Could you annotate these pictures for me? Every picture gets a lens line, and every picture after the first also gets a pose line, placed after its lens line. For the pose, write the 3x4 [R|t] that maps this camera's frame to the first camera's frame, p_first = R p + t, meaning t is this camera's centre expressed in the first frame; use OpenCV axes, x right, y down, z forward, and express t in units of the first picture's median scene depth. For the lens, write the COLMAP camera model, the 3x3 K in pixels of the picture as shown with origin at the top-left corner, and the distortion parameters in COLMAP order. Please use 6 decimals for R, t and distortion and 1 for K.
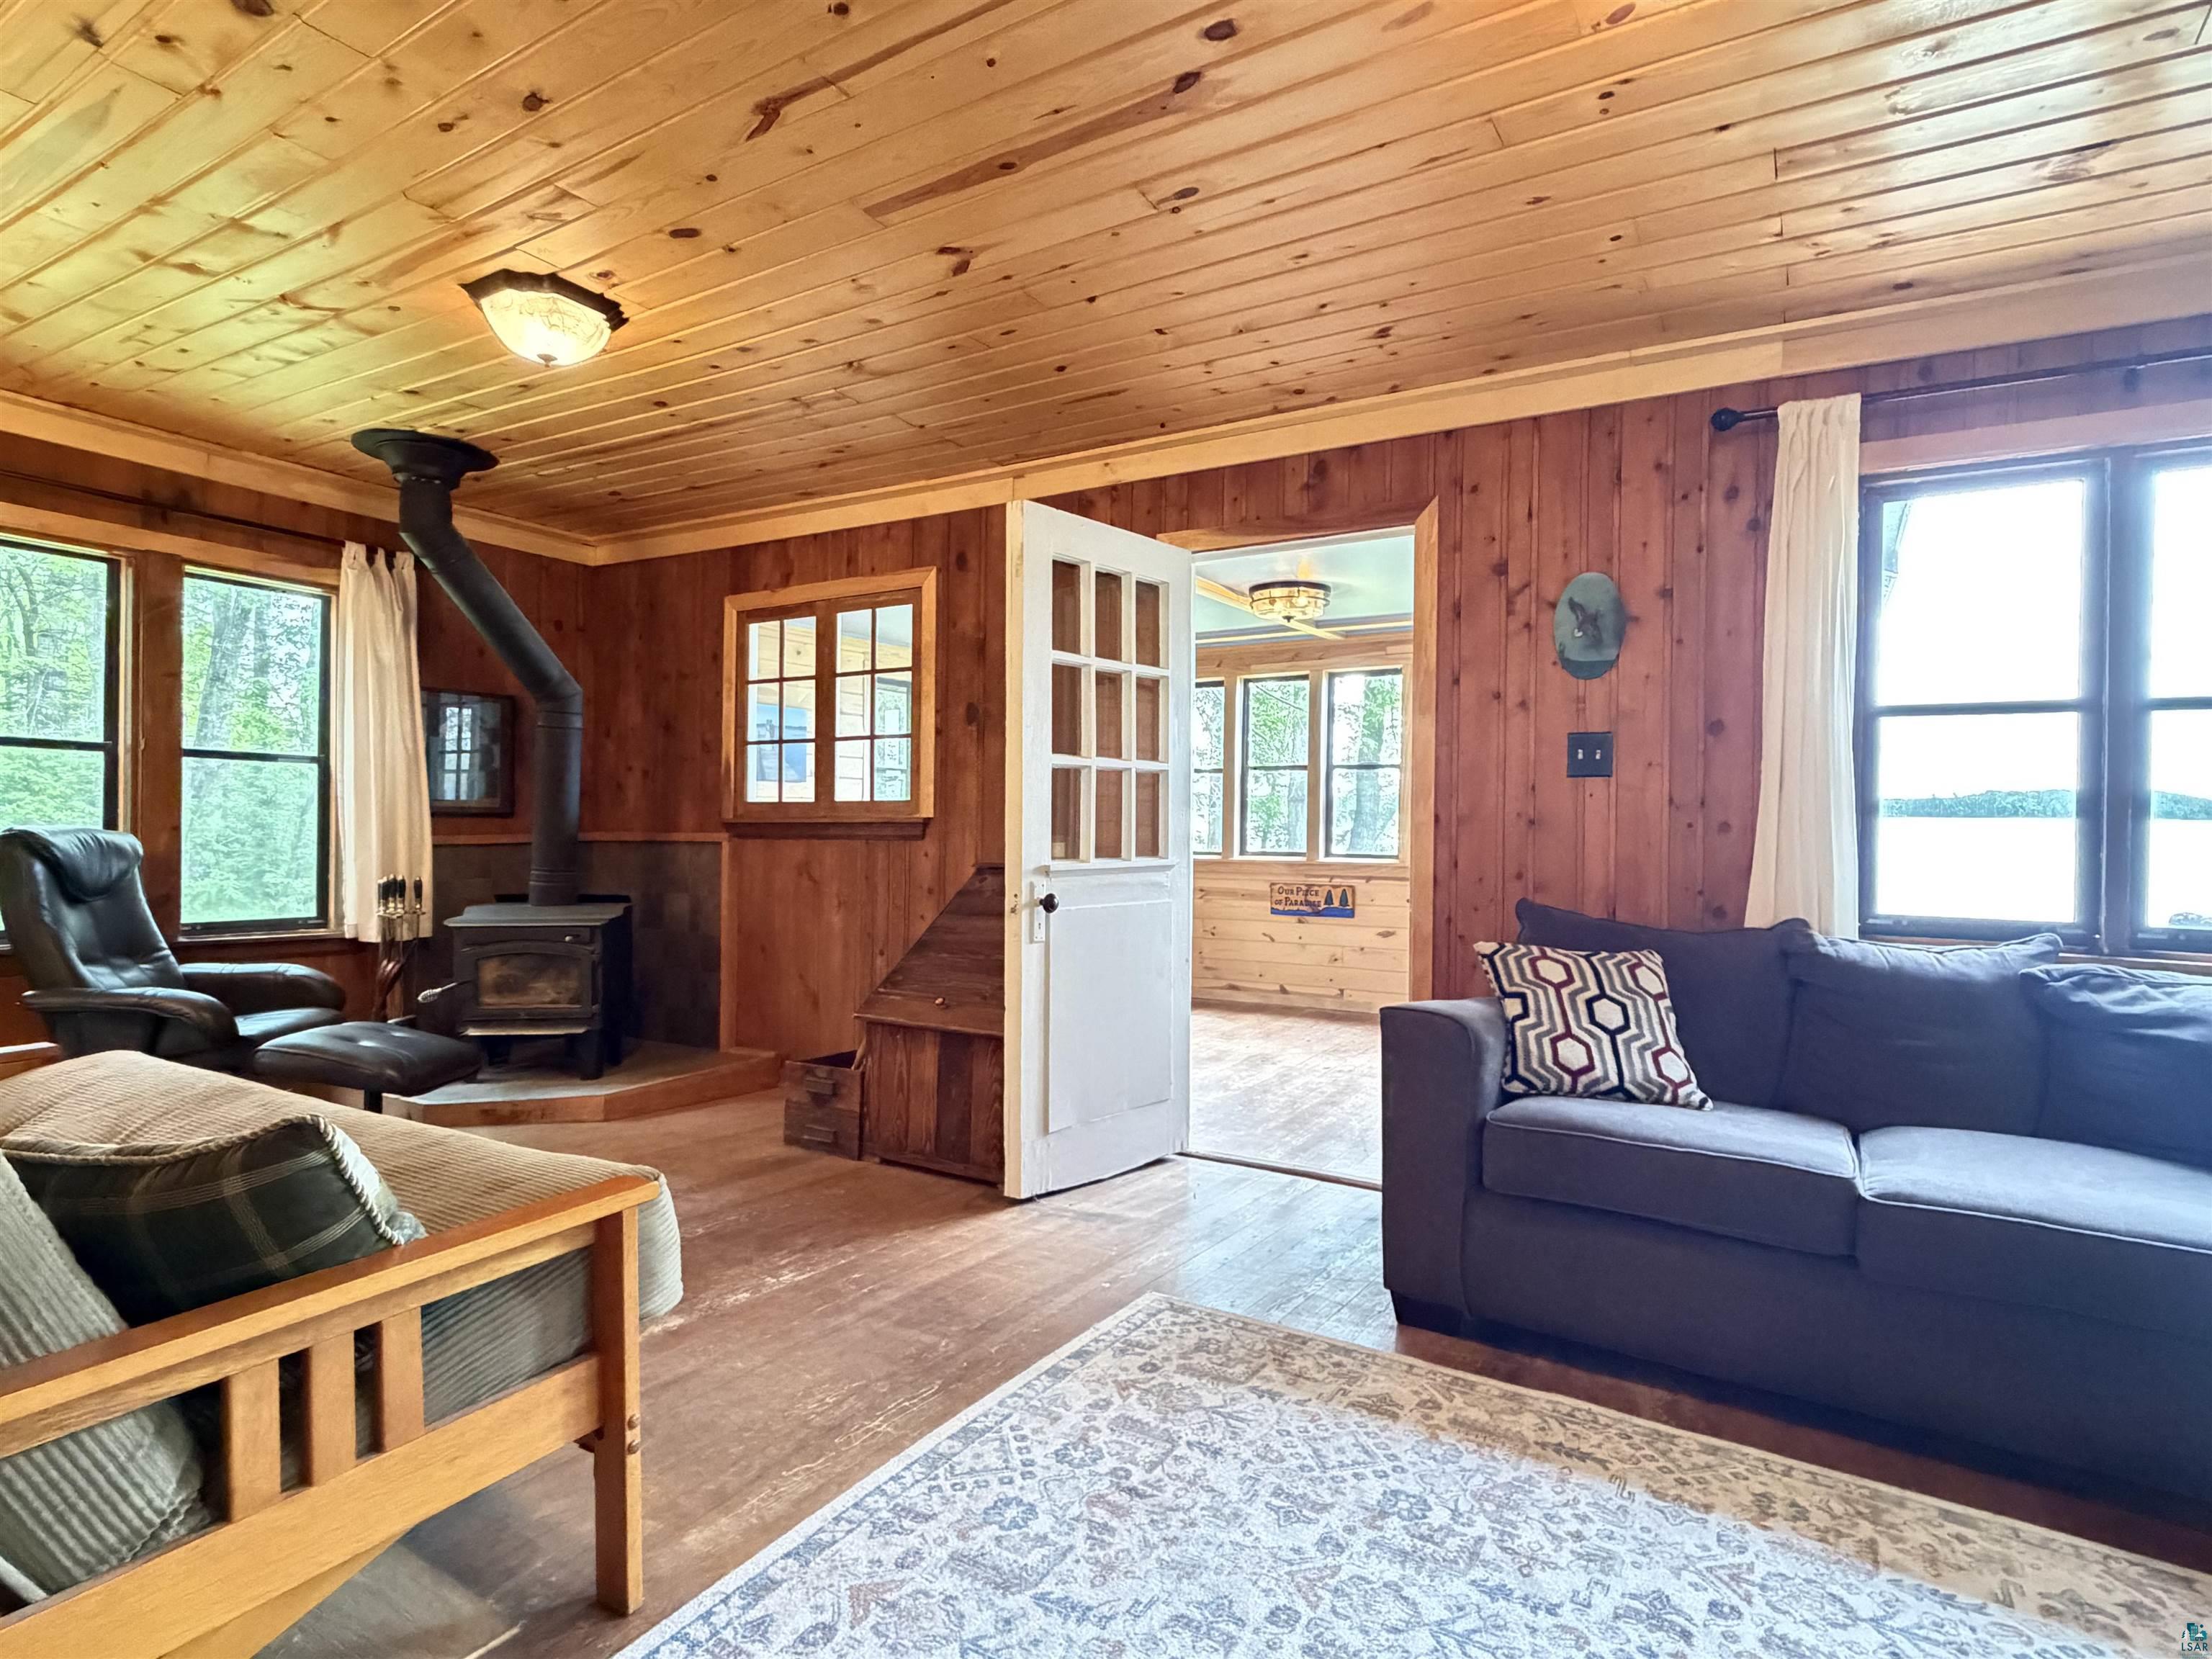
lens RADIAL K [[1163.9, 0, 1103.0], [0, 1163.9, 830.8], [0, 0, 1]] dist [-0.000582, -0.000409]
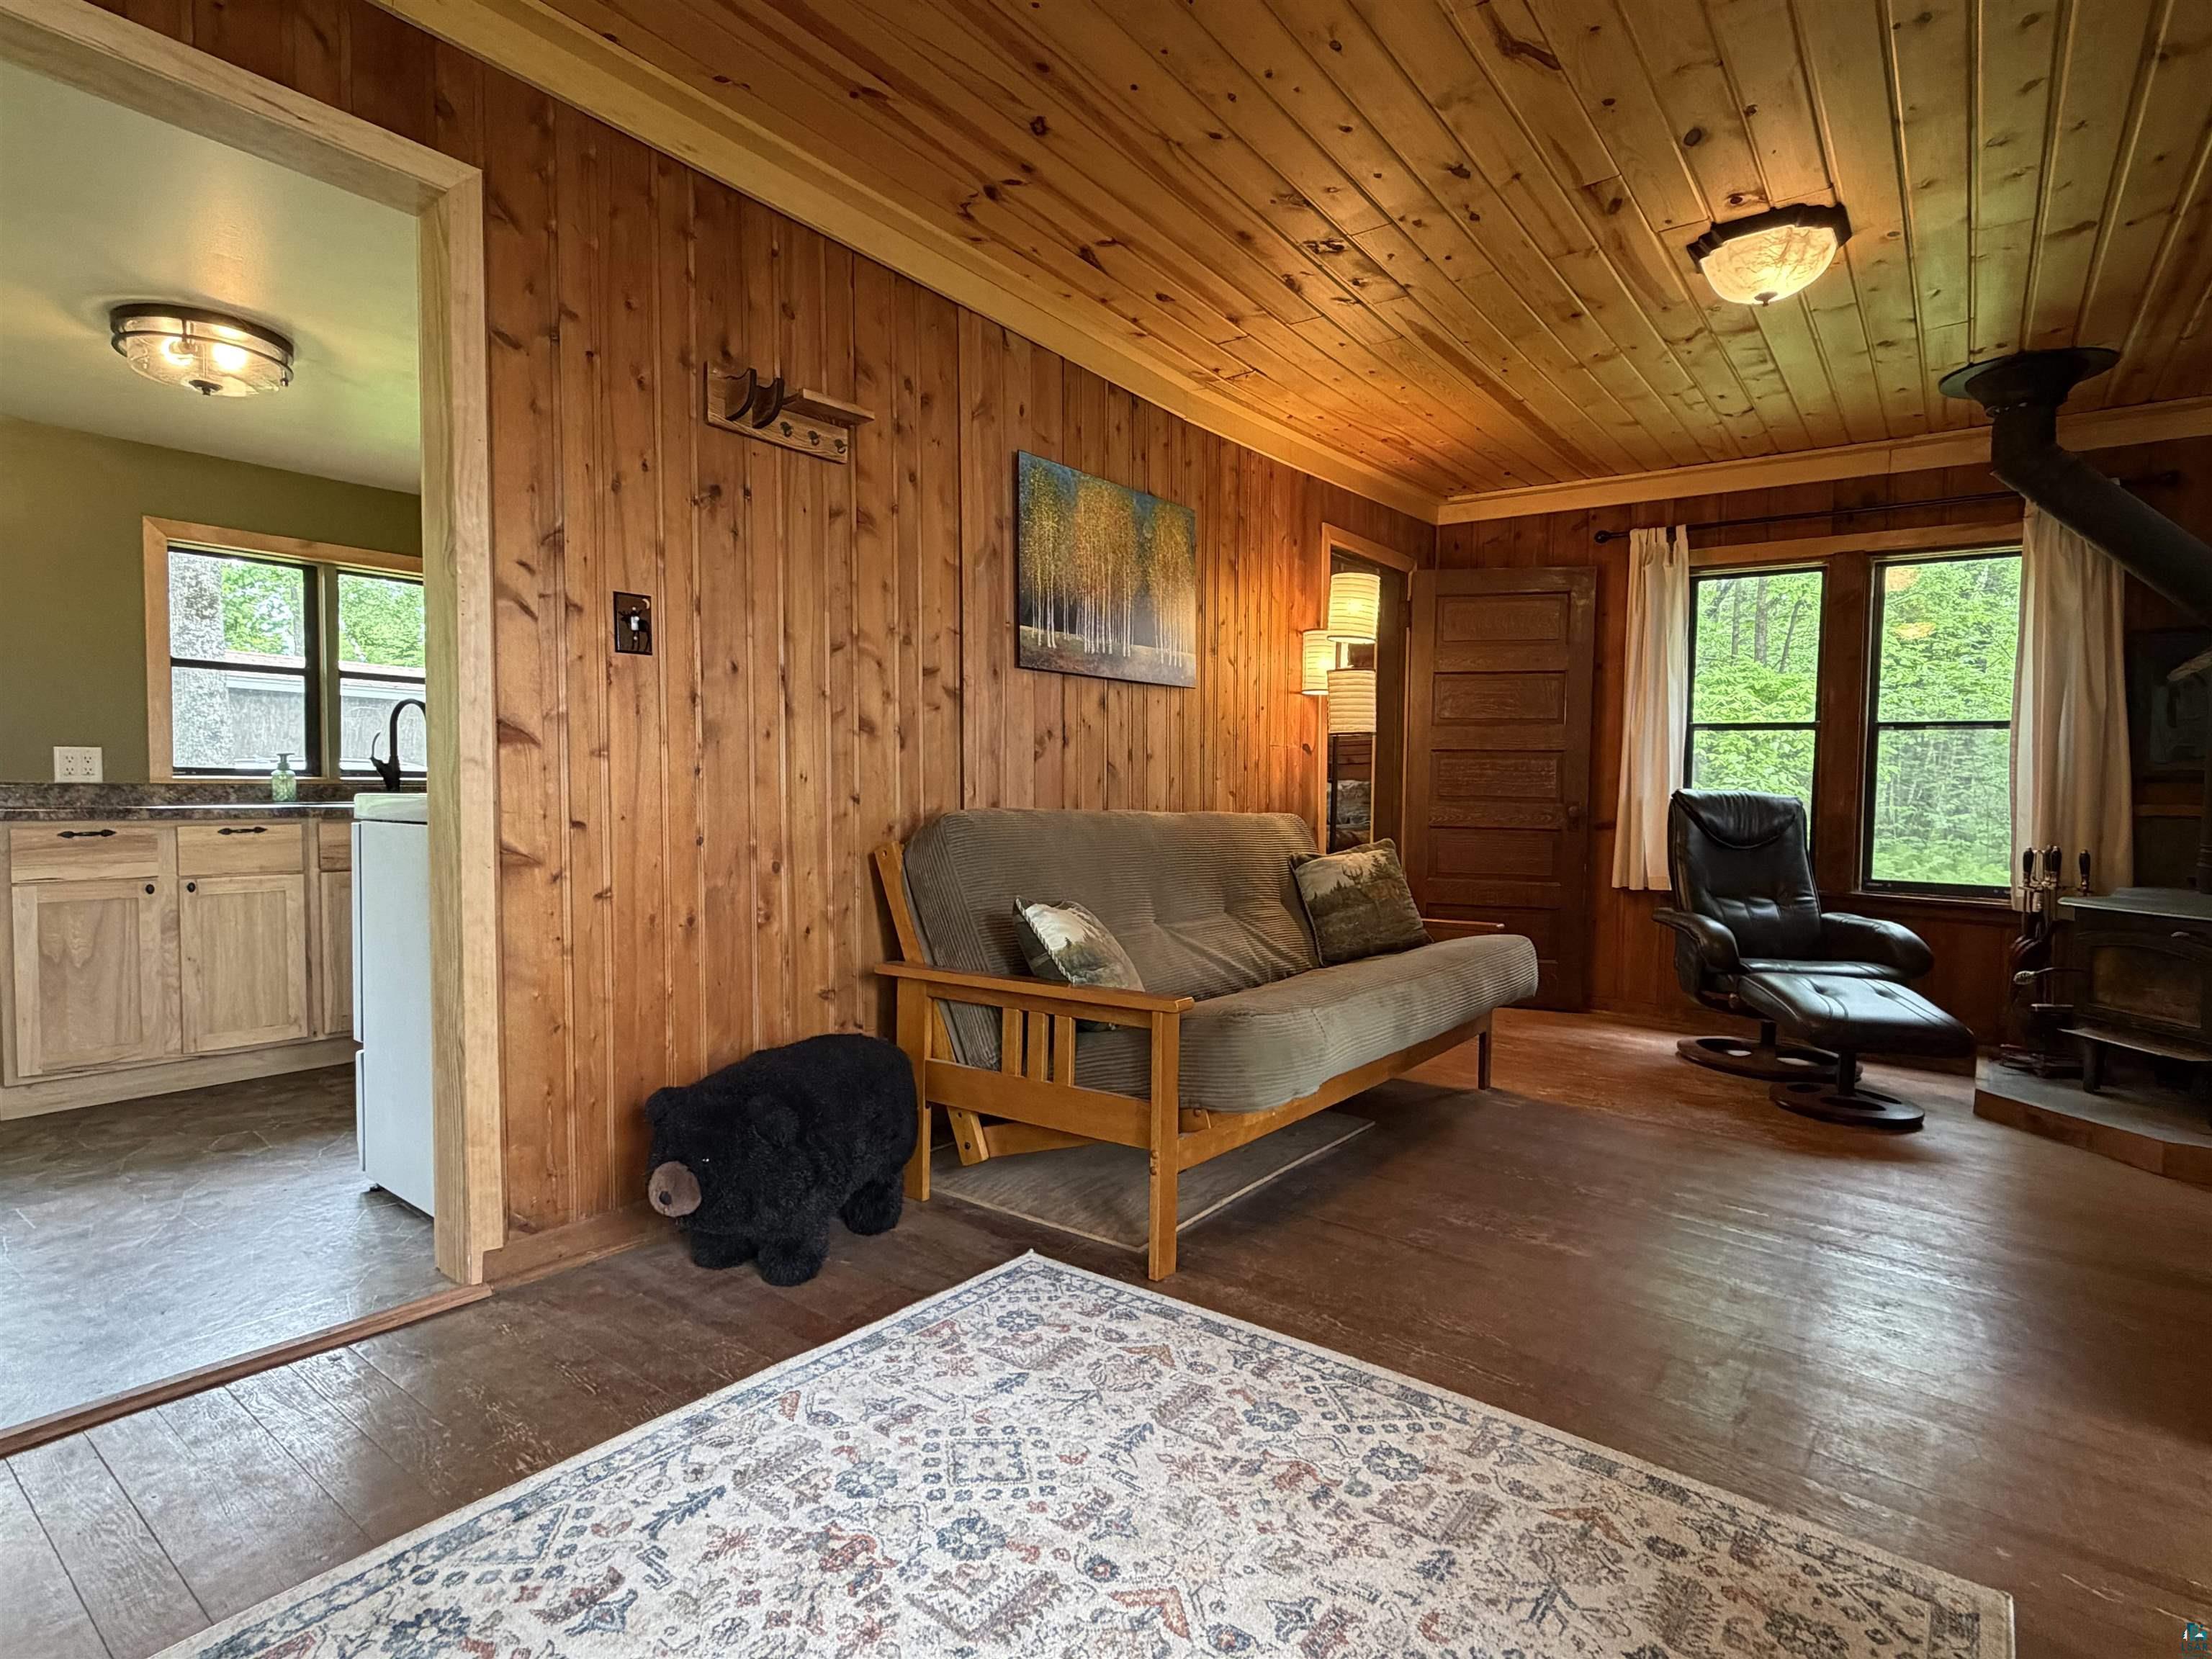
lens RADIAL K [[1139.4, 0, 1103.1], [0, 1139.4, 828.8], [0, 0, 1]] dist [0.000991, -0.000659]
pose [[-0.107085, 0.022505, -0.993995, 0.571109], [-0.020889, 0.999472, 0.024879, 0.029258], [0.994030, 0.023428, -0.106558, 0.586207]]
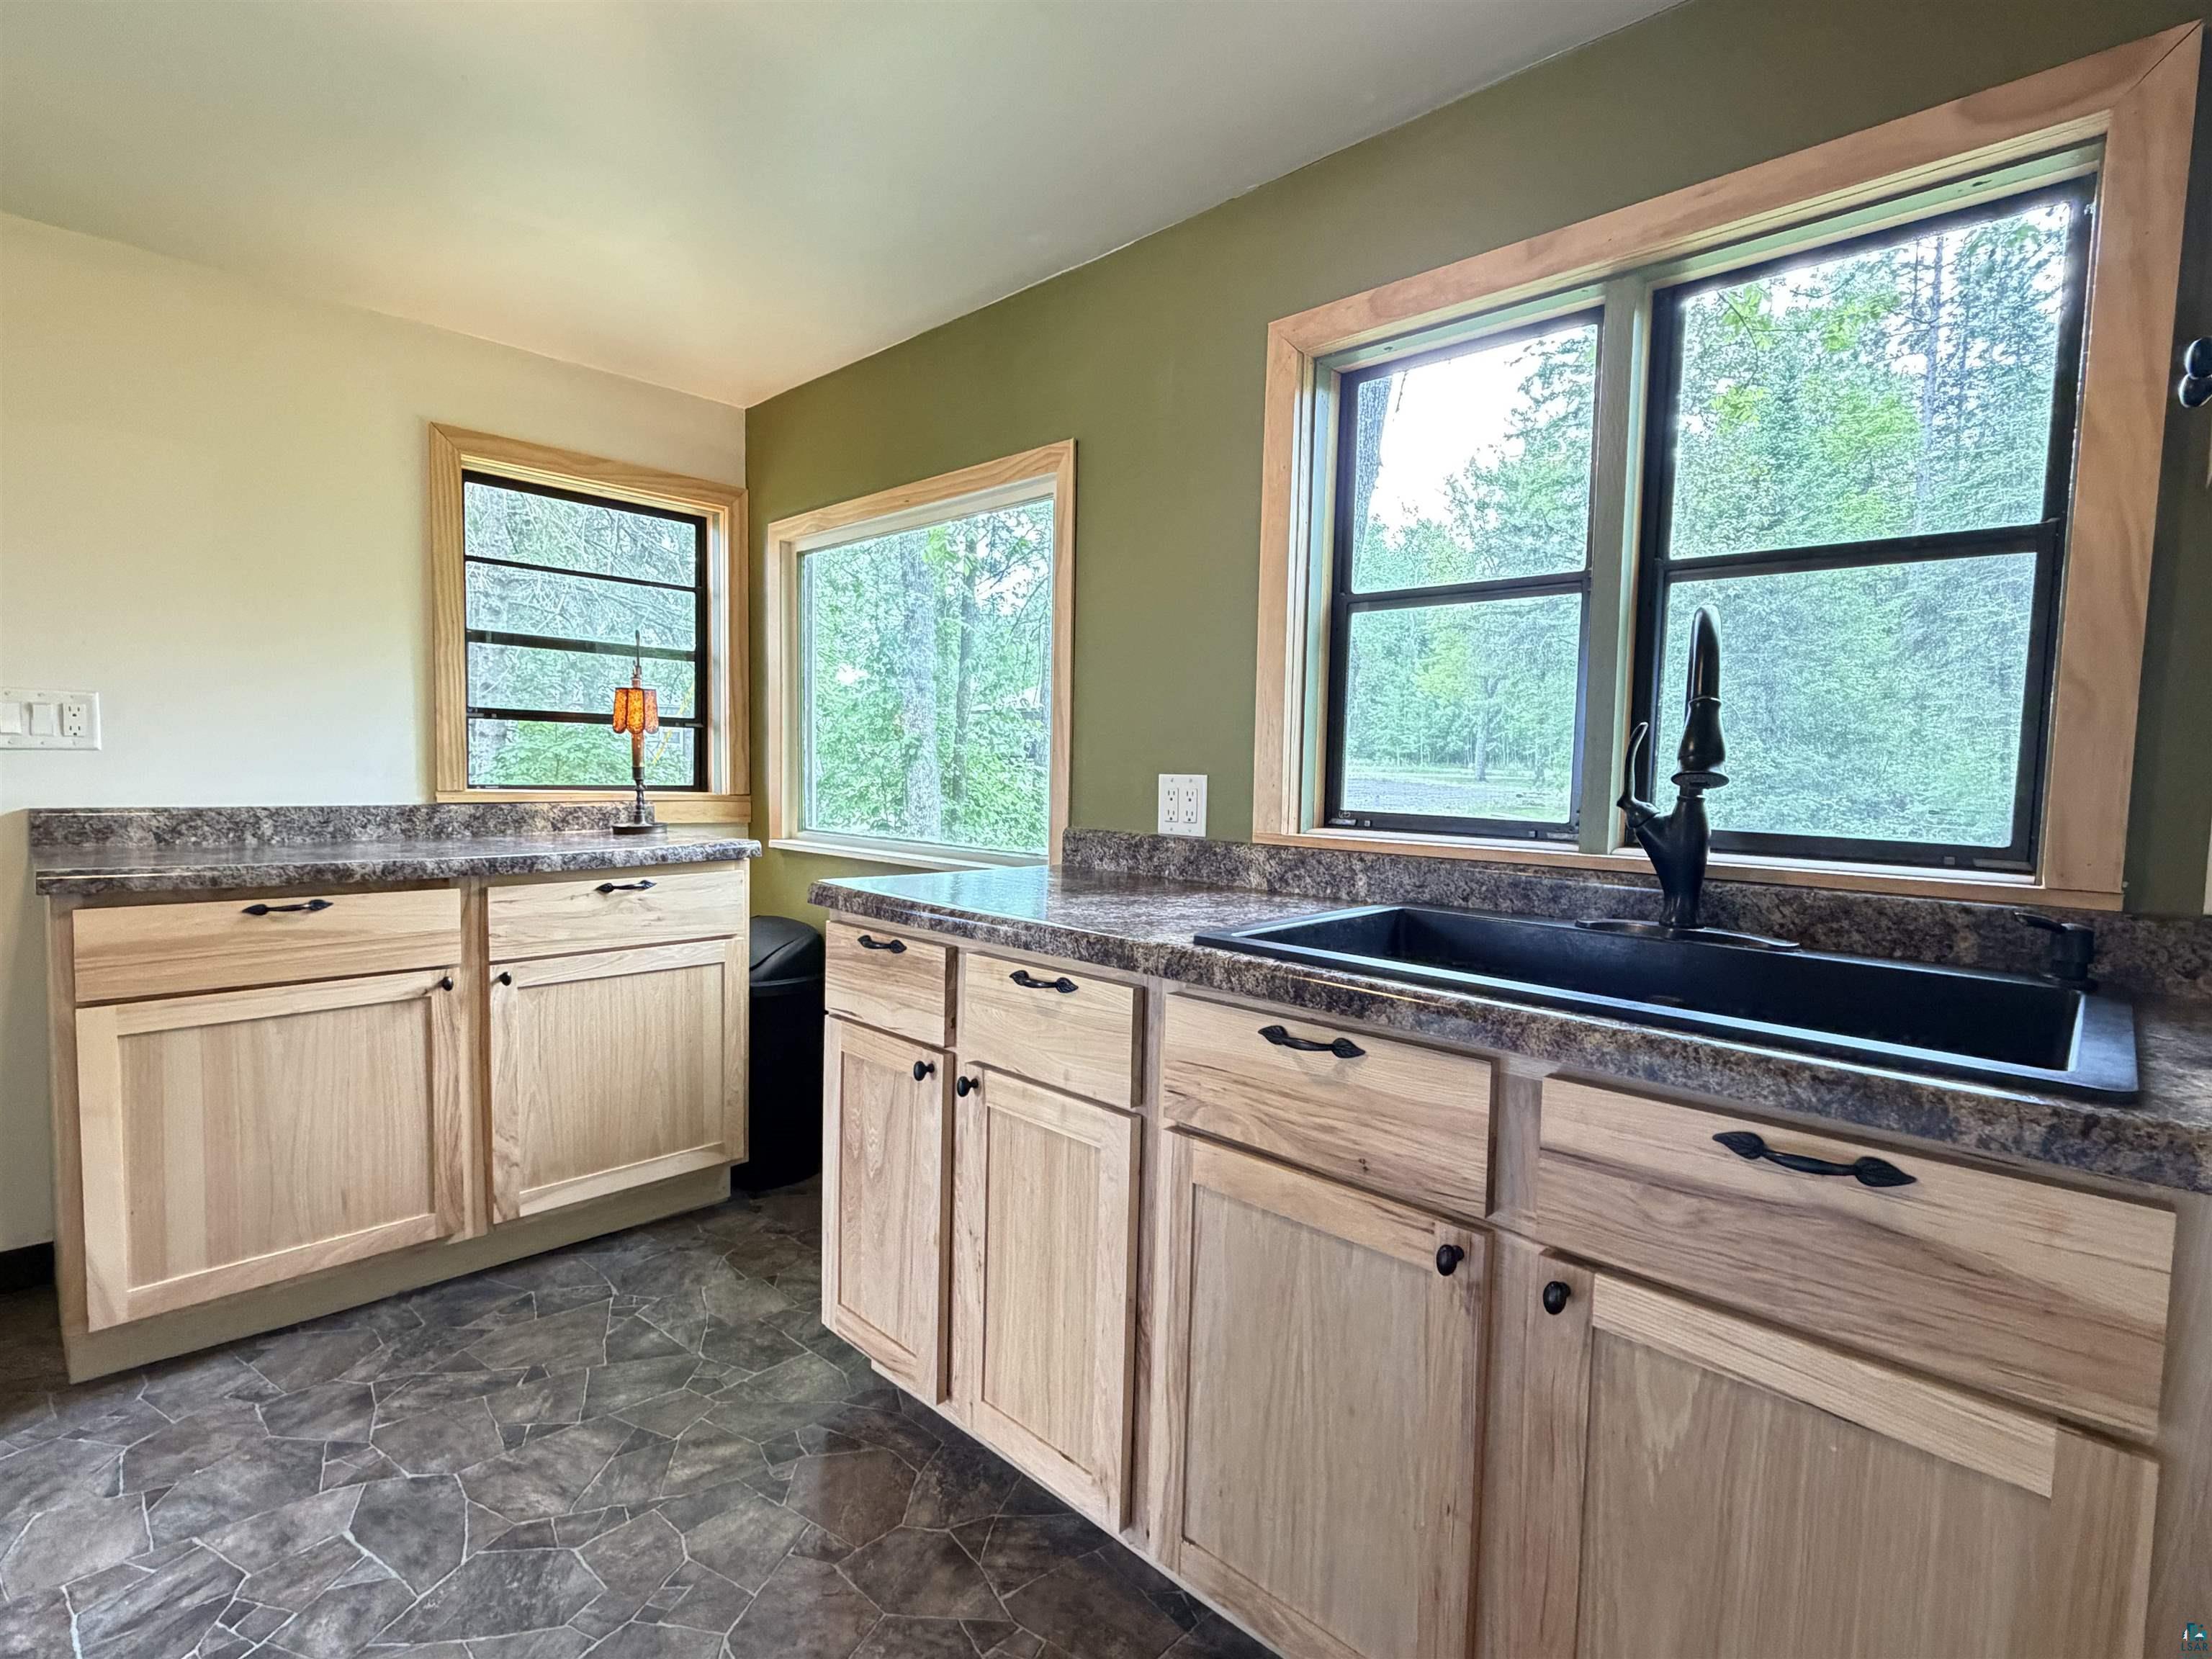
lens RADIAL K [[1050.0, 0, 1105.2], [0, 1050.0, 820.8], [0, 0, 1]] dist [0.003049, 0.000133]
pose [[-0.977123, -0.034320, 0.209888, -0.769082], [-0.017515, 0.996527, 0.081408, -0.036193], [-0.211953, 0.075870, -0.974330, -0.054127]]
